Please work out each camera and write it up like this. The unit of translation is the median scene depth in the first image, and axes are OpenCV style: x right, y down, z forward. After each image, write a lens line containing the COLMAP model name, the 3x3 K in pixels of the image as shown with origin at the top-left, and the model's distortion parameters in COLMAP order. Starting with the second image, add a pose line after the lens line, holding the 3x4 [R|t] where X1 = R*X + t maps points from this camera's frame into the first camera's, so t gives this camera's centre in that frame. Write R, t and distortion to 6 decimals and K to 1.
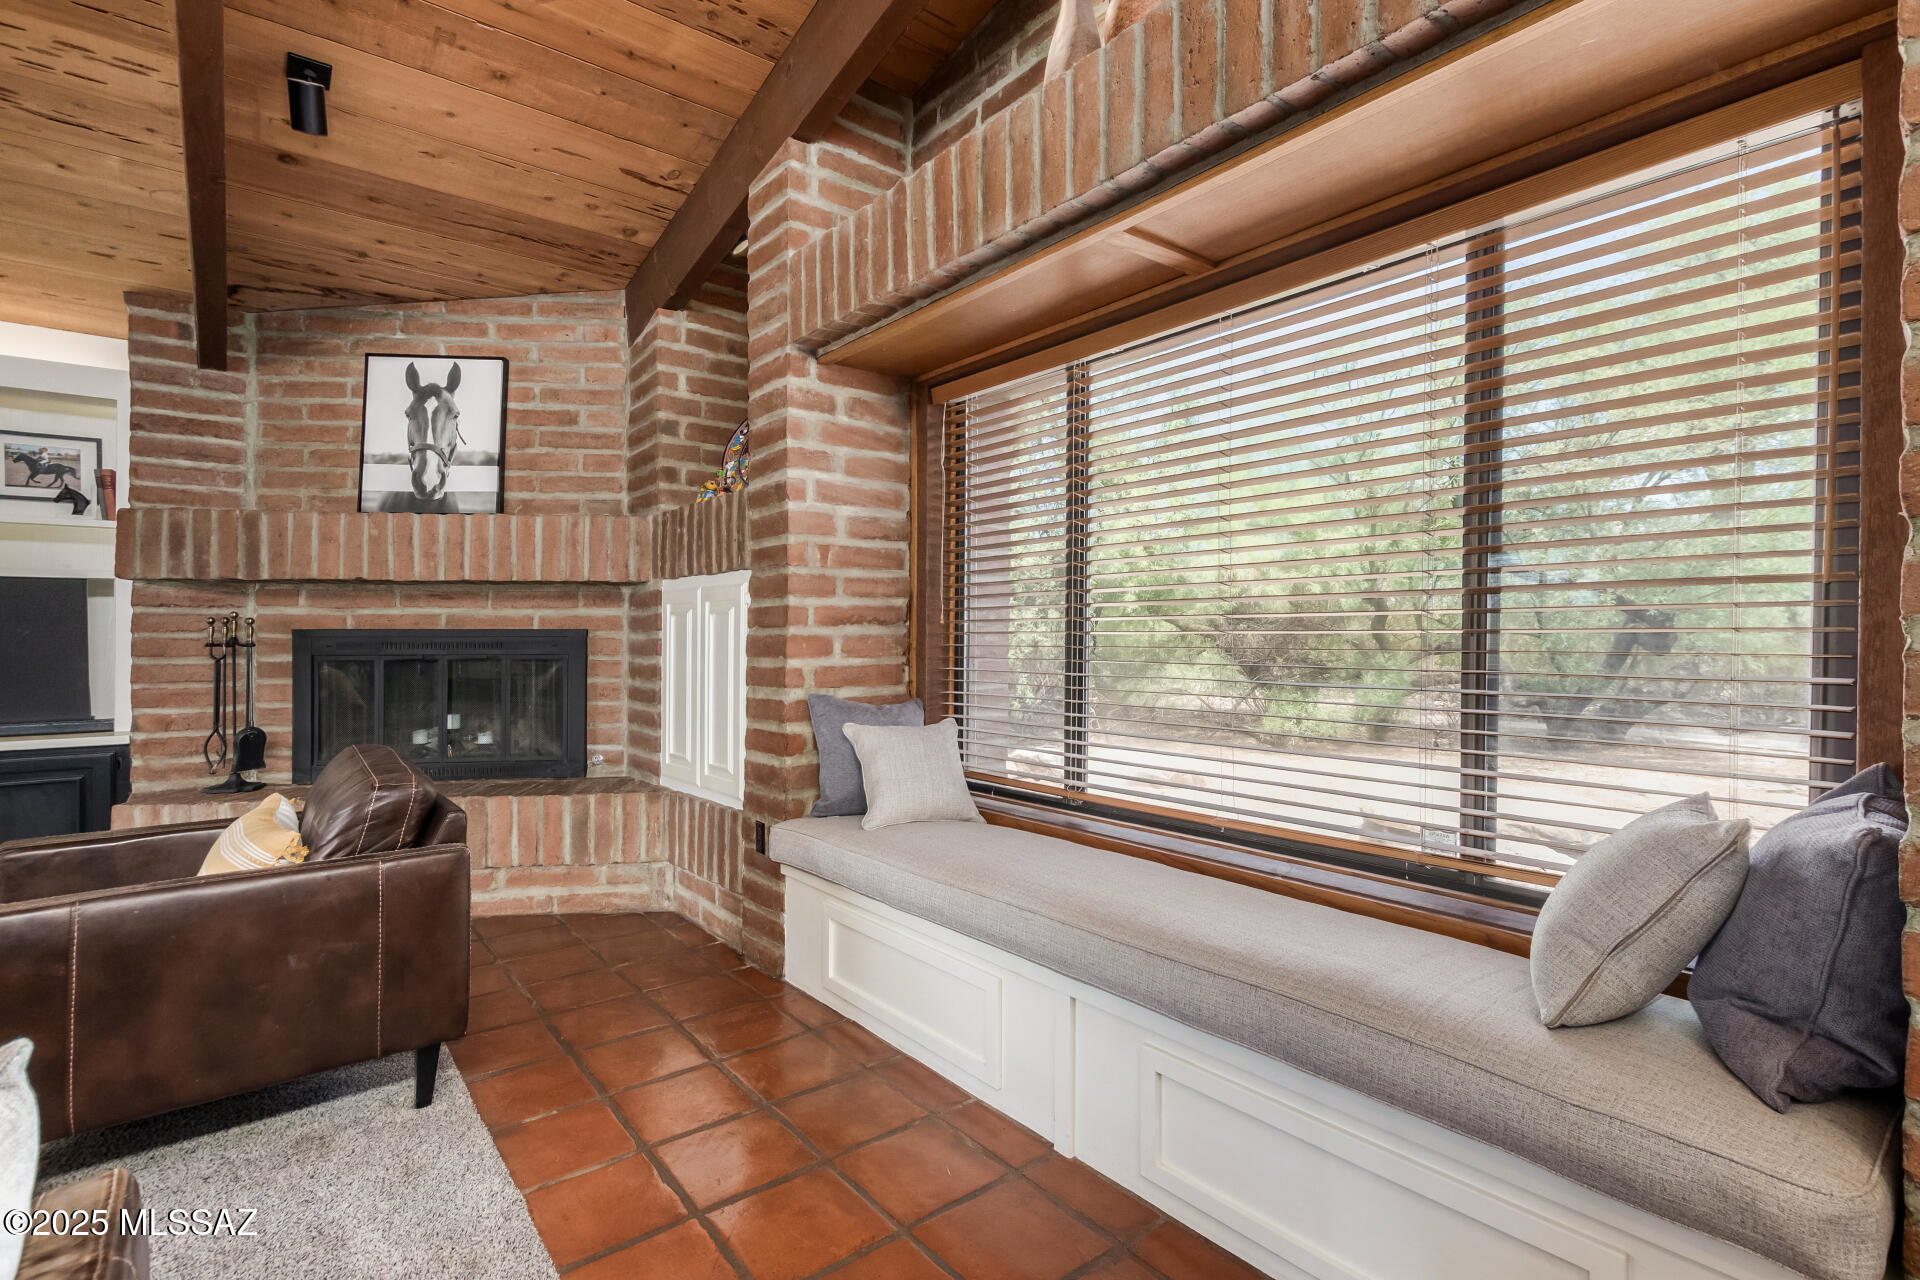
lens RADIAL K [[893.7, 0, 954.2], [0, 893.7, 643.4], [0, 0, 1]] dist [0.004192, 0.000996]
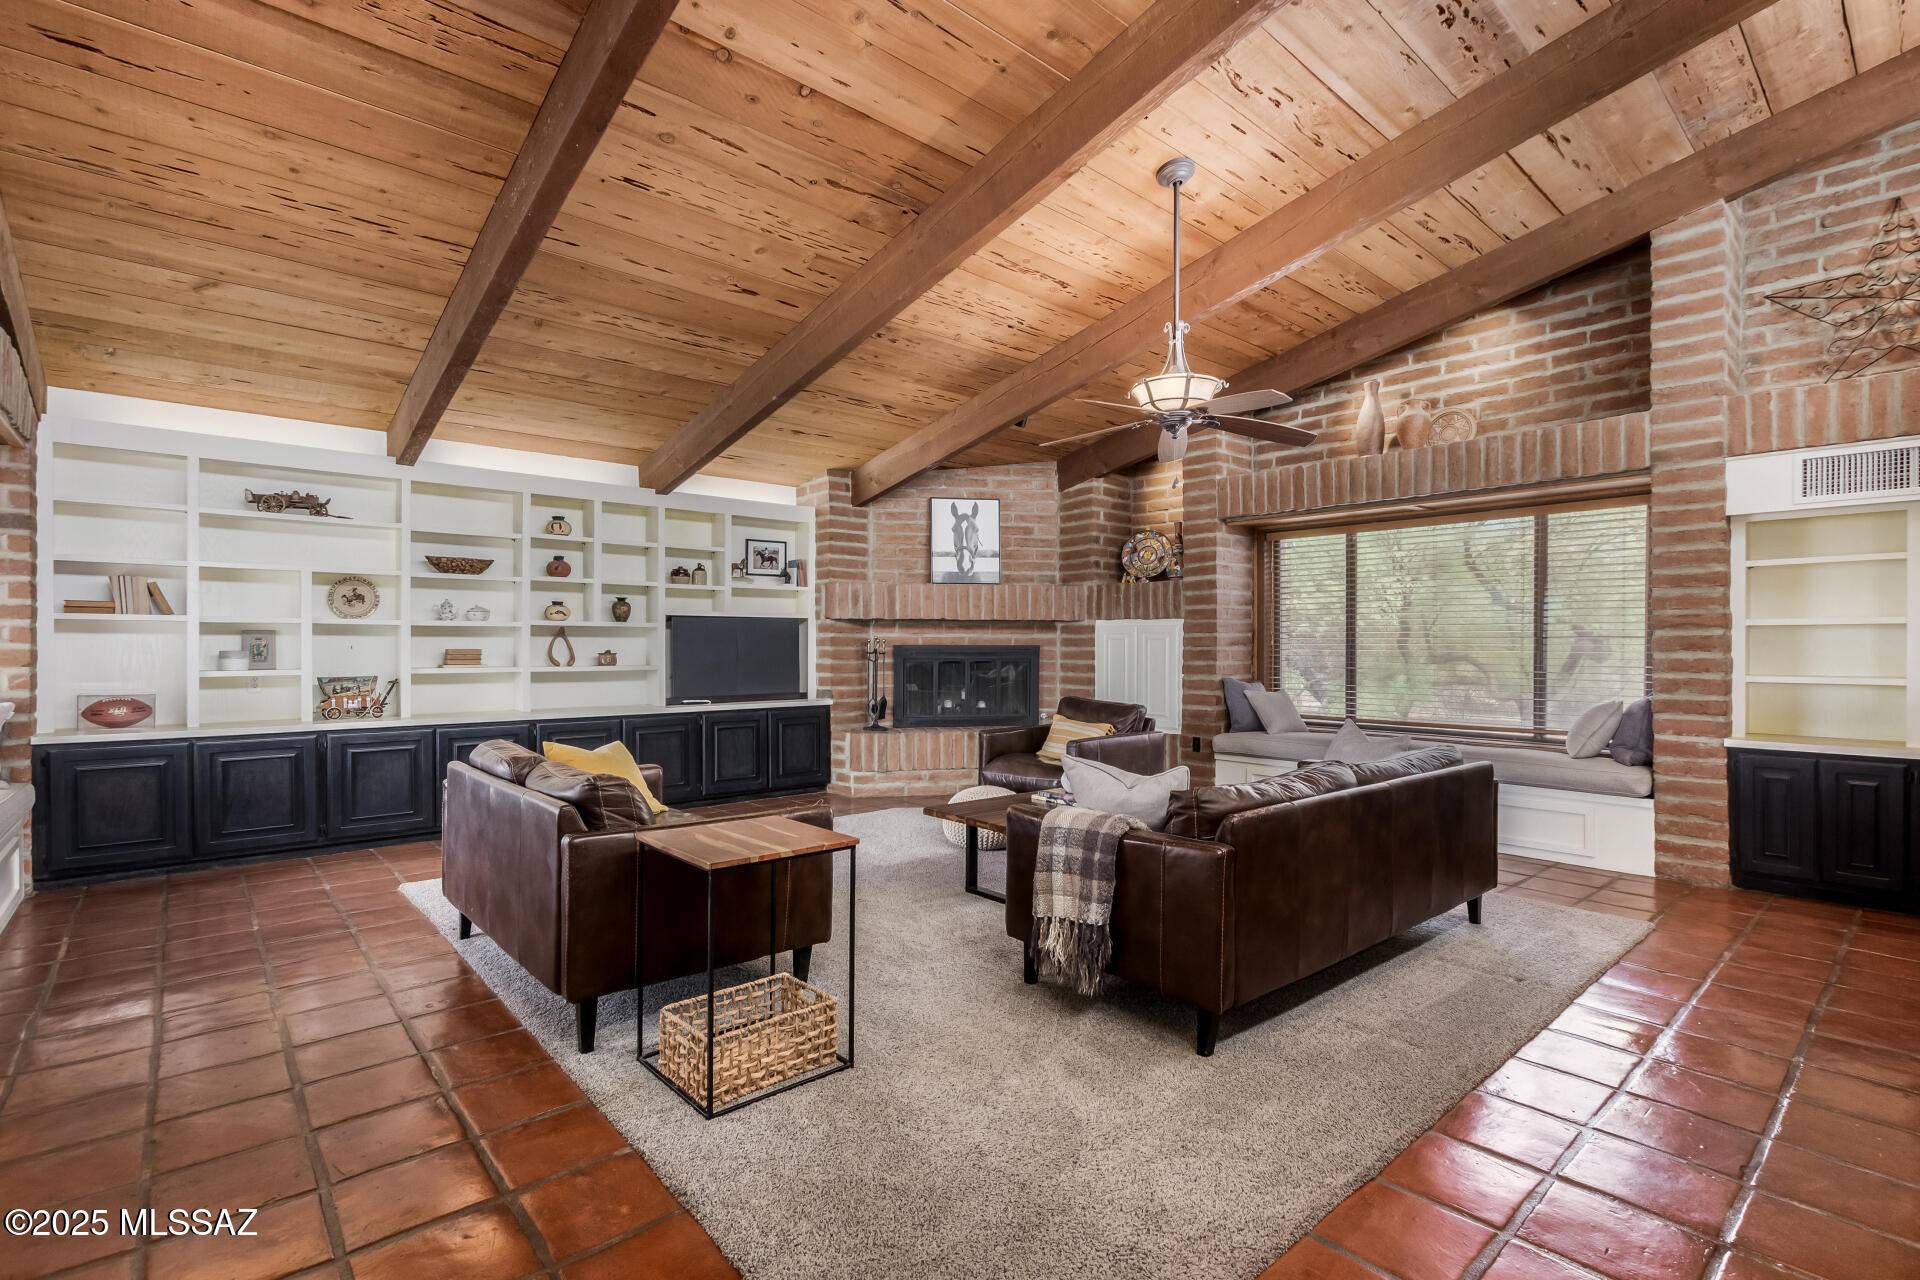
lens RADIAL K [[893.7, 0, 964.4], [0, 893.7, 637.1], [0, 0, 1]] dist [0.004192, 0.000996]
pose [[0.998733, 0.005366, 0.050040, -0.683238], [-0.004496, 0.999837, -0.017493, -0.000124], [-0.050125, 0.017246, 0.998594, -0.865777]]
